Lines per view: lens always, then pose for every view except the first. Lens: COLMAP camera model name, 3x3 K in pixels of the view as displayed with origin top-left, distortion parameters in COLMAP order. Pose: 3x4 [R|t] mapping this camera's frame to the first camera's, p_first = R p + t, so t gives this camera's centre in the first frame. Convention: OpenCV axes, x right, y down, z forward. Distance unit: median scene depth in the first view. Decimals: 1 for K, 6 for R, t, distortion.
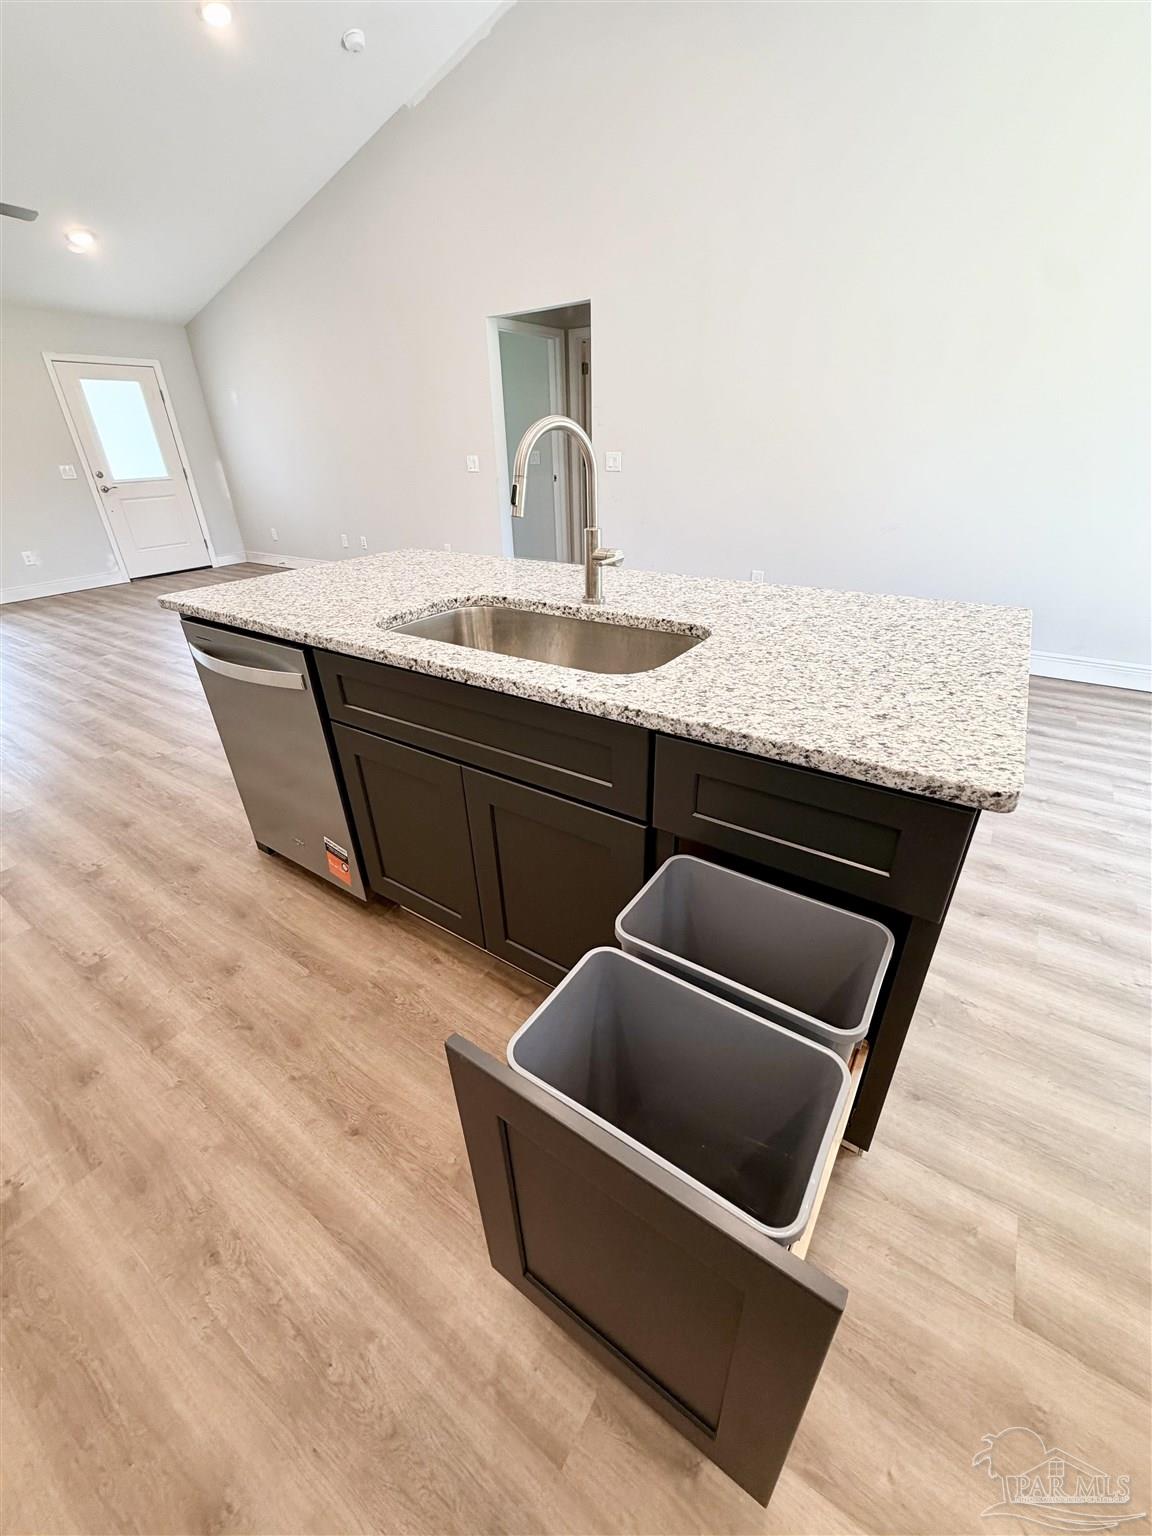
lens RADIAL K [[612.4, 0, 576.0], [0, 612.4, 763.9], [0, 0, 1]] dist [-0.000803, 0.000405]
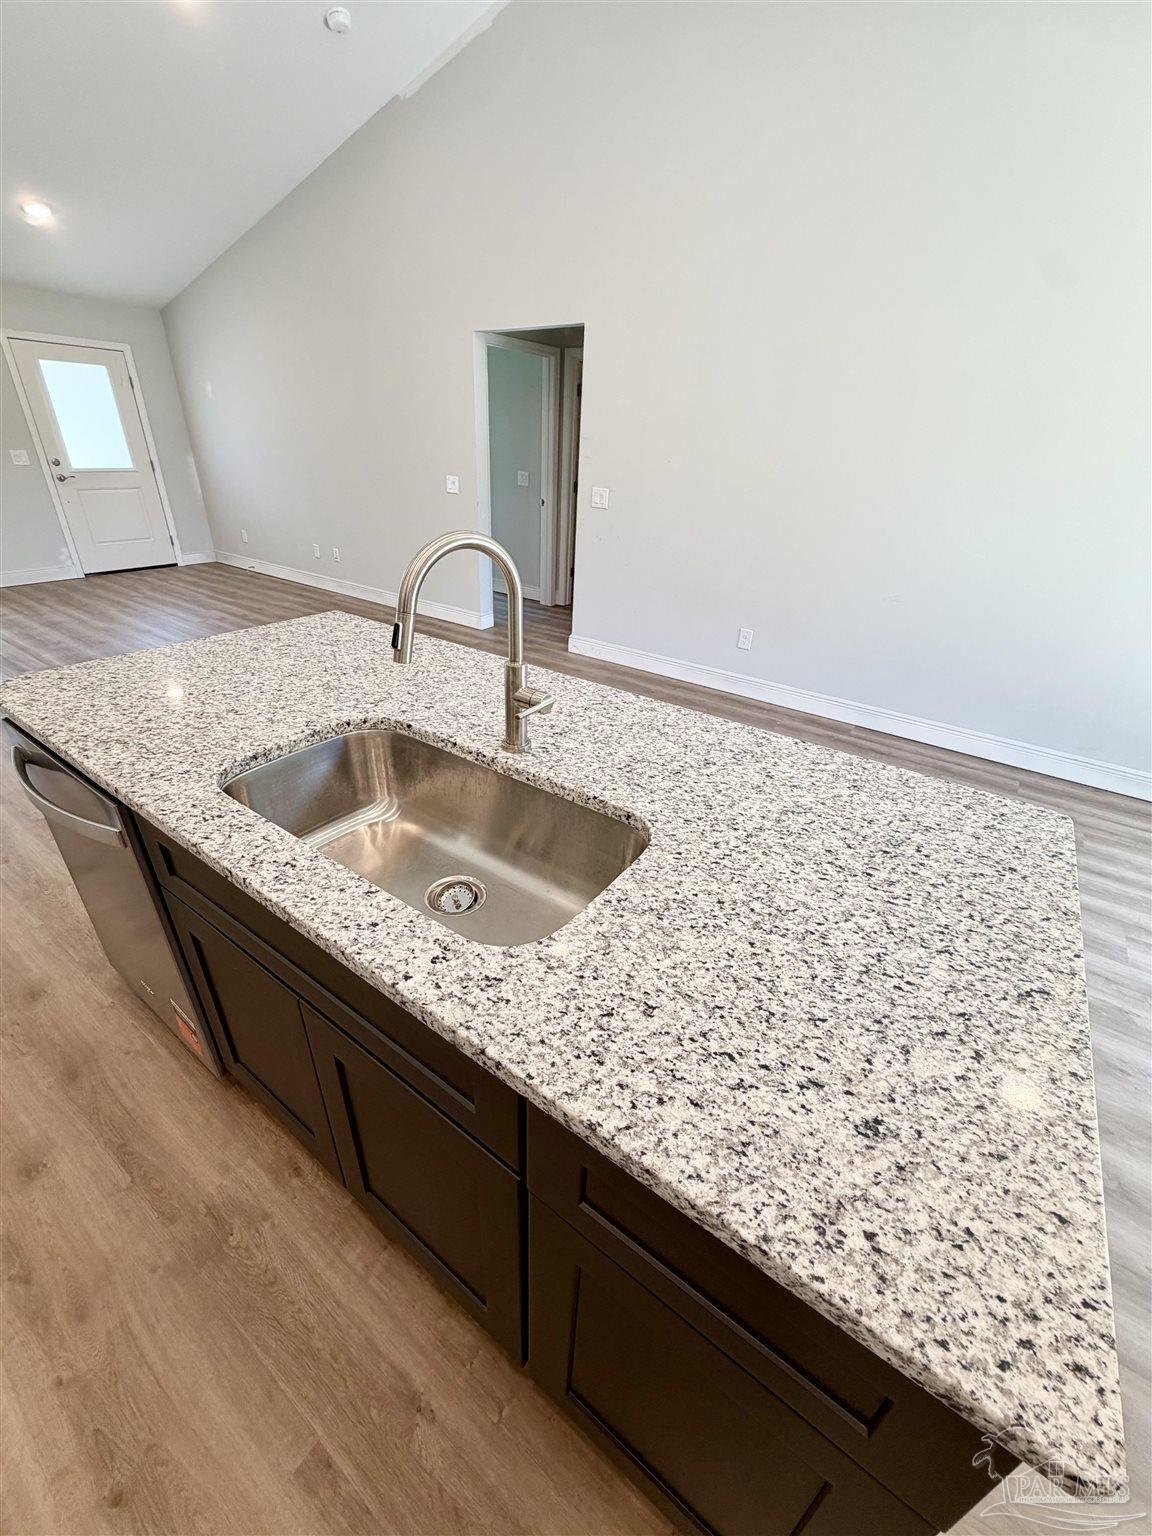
lens RADIAL K [[612.4, 0, 576.0], [0, 612.4, 763.9], [0, 0, 1]] dist [-0.000803, 0.000405]
pose [[0.997781, 0.063713, 0.019338, 0.091248], [-0.063659, 0.997966, -0.003416, -0.244455], [-0.019517, 0.002178, 0.999807, 0.214082]]
